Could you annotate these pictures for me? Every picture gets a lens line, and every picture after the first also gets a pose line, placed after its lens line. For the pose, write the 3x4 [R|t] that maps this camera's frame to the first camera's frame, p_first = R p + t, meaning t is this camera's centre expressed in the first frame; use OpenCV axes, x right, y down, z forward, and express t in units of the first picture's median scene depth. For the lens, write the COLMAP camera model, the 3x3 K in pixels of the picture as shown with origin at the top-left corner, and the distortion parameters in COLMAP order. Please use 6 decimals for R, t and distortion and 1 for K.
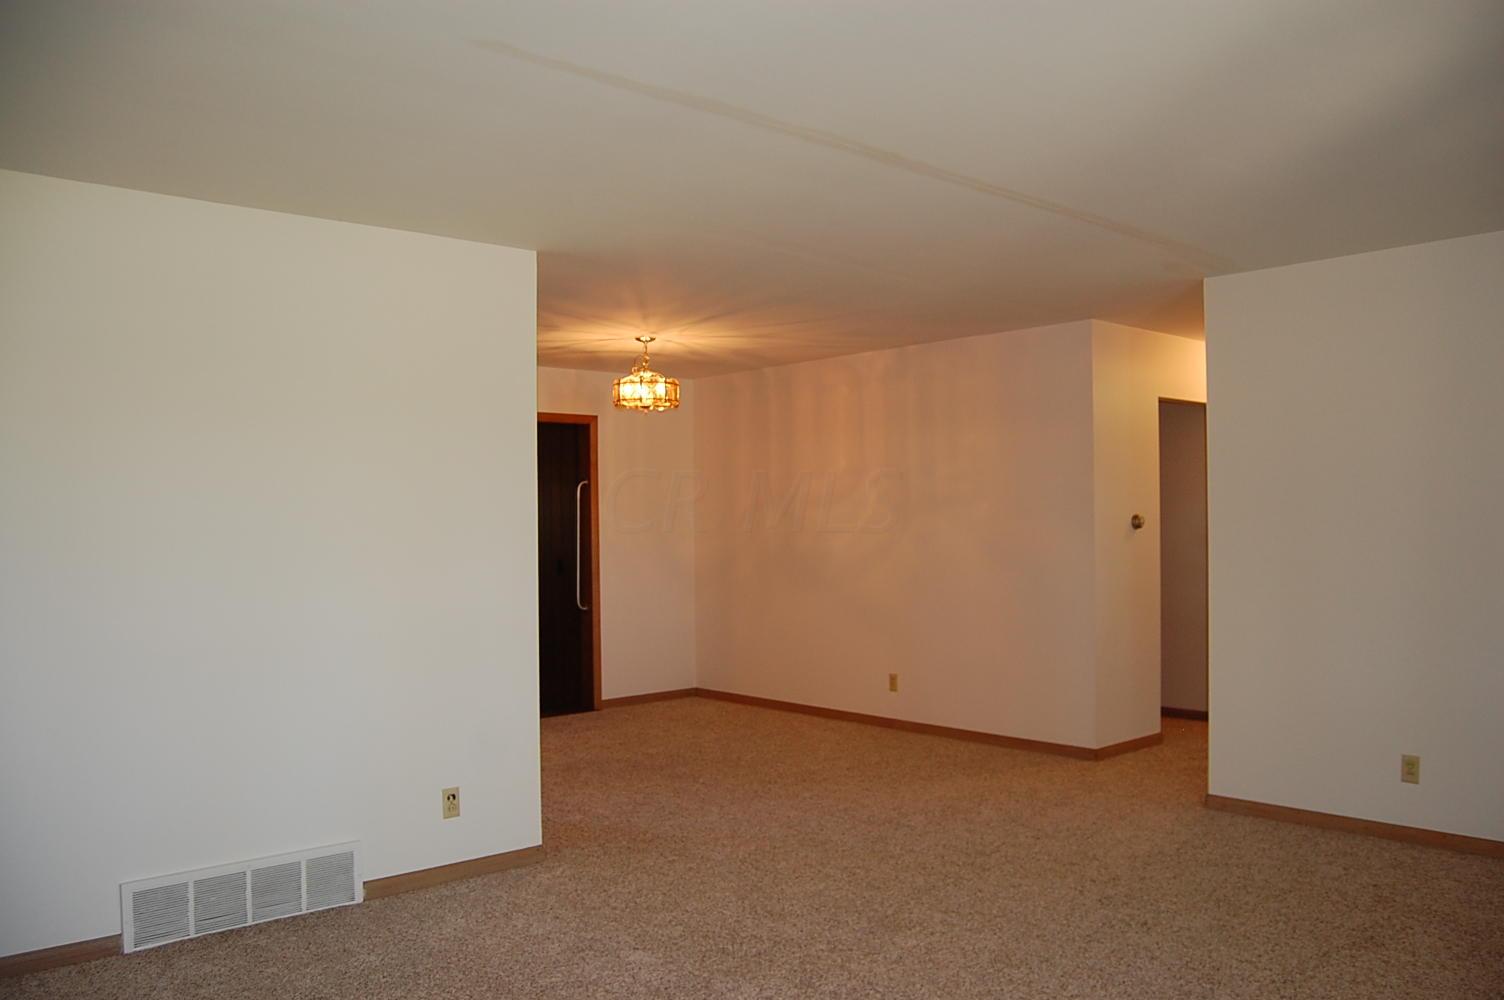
lens RADIAL K [[1186.0, 0, 752.4], [0, 1186.0, 501.5], [0, 0, 1]] dist [-0.075943, 0.027627]
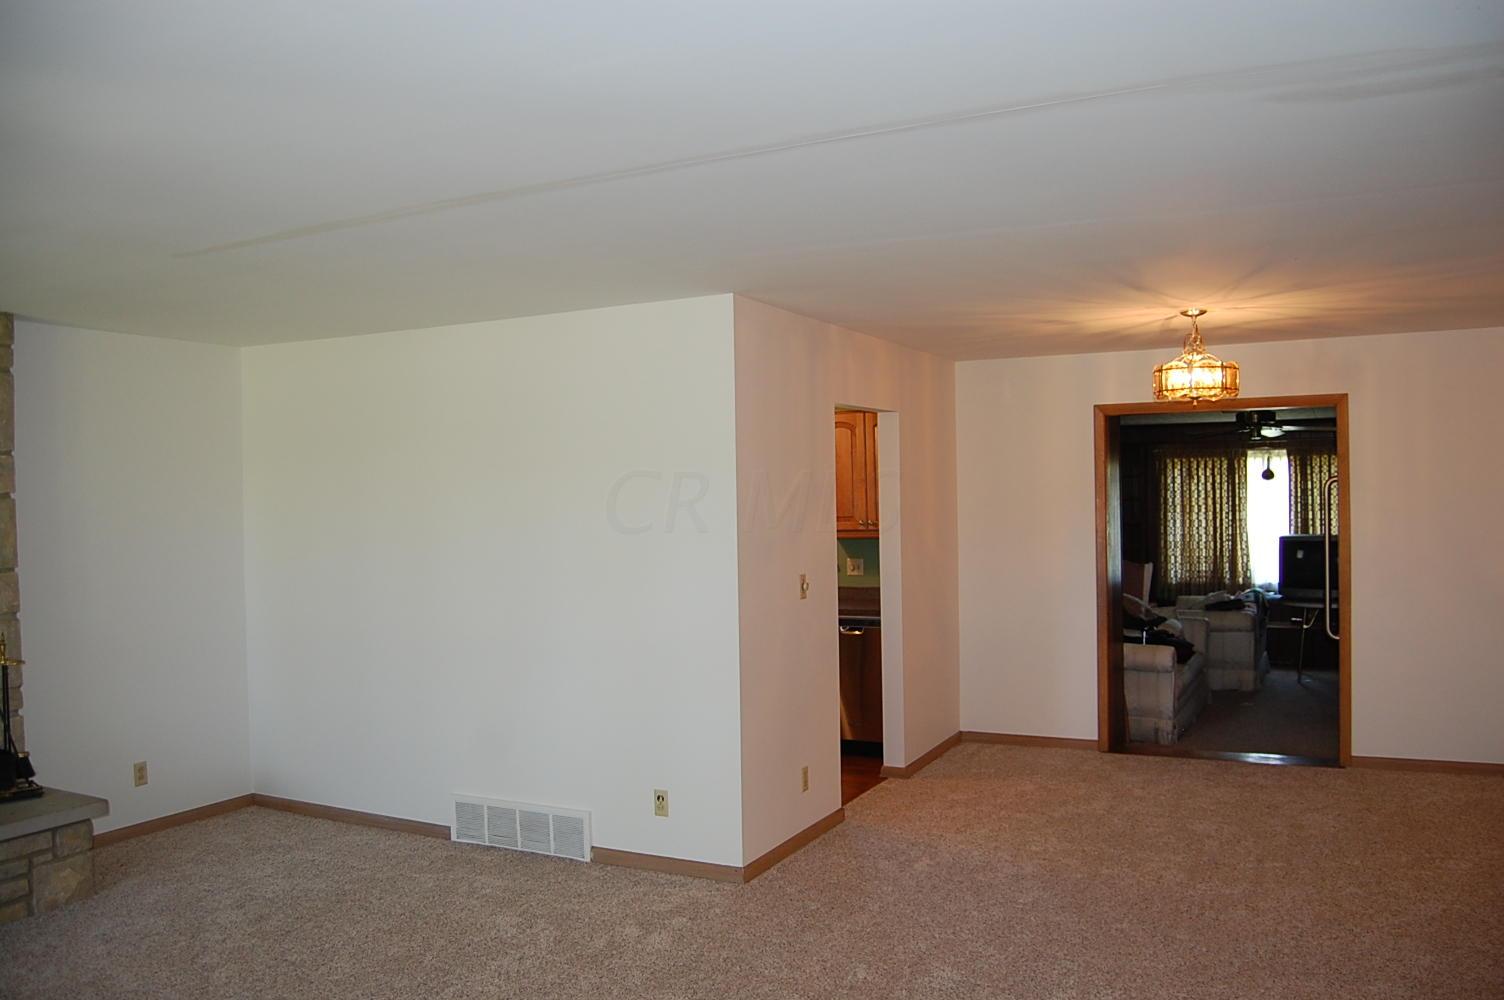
lens RADIAL K [[1186.0, 0, 756.4], [0, 1186.0, 504.1], [0, 0, 1]] dist [-0.075943, 0.027627]
pose [[0.385350, 0.018930, -0.922576, 0.882932], [0.025798, 0.999178, 0.031277, -0.068887], [0.922410, -0.035853, 0.384544, 0.709163]]
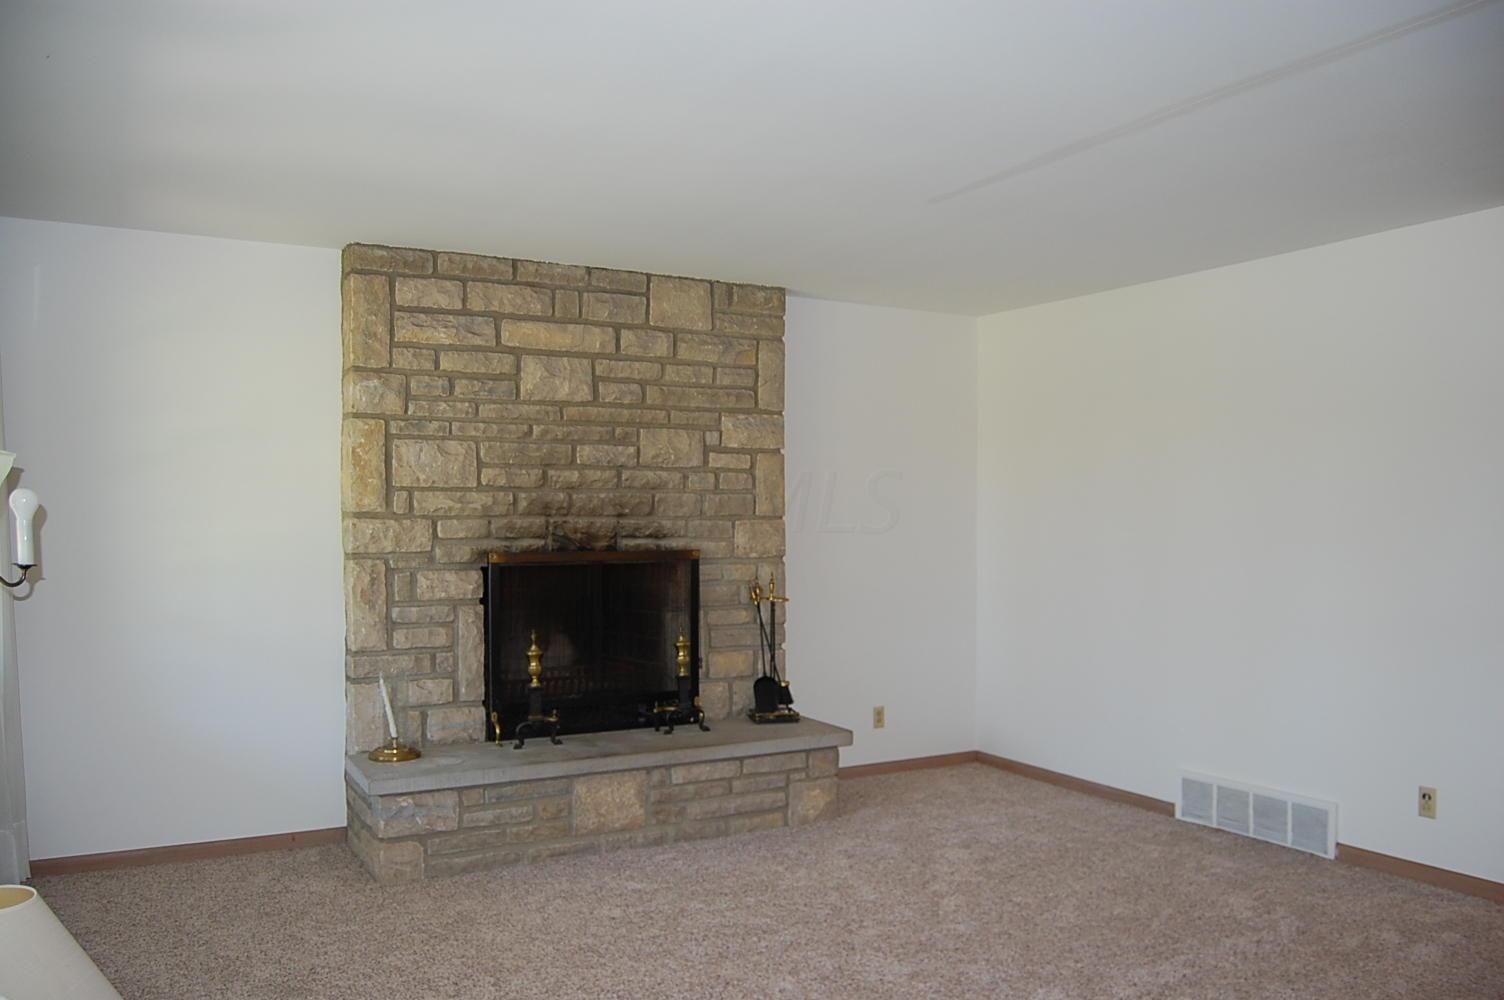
lens RADIAL K [[1186.0, 0, 780.6], [0, 1186.0, 531.8], [0, 0, 1]] dist [-0.075943, 0.027627]
pose [[-0.165416, 0.031111, -0.985733, 0.831861], [0.015996, 0.999455, 0.028859, -0.005123], [0.986094, -0.010994, -0.165824, 0.681193]]
